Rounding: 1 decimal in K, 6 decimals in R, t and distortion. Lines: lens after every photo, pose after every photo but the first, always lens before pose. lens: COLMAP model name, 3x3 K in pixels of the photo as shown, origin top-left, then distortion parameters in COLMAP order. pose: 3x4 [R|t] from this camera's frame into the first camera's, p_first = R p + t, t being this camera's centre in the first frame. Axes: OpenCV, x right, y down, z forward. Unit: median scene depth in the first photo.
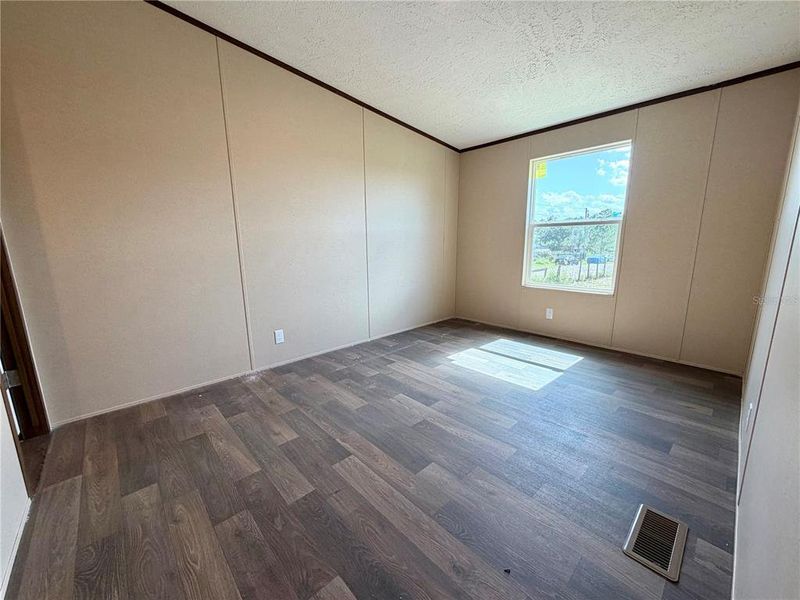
lens RADIAL K [[317.9, 0, 397.9], [0, 317.9, 301.7], [0, 0, 1]] dist [0.000640, 0.000246]
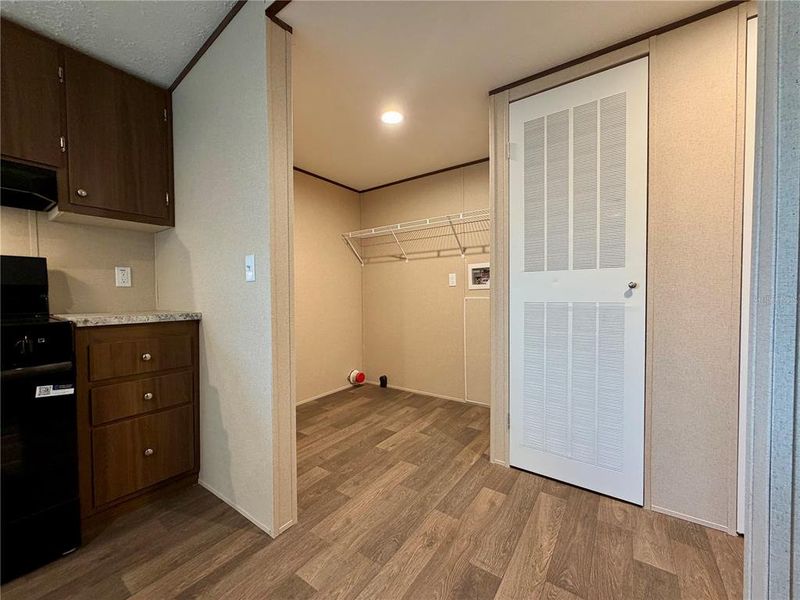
lens RADIAL K [[321.7, 0, 400.0], [0, 321.7, 300.0], [0, 0, 1]] dist [0.001337, 0.000146]
pose [[-0.208143, -0.002349, 0.978096, -0.992171], [0.193918, 0.980047, 0.043620, -0.171337], [-0.958683, 0.198750, -0.203535, 1.105538]]
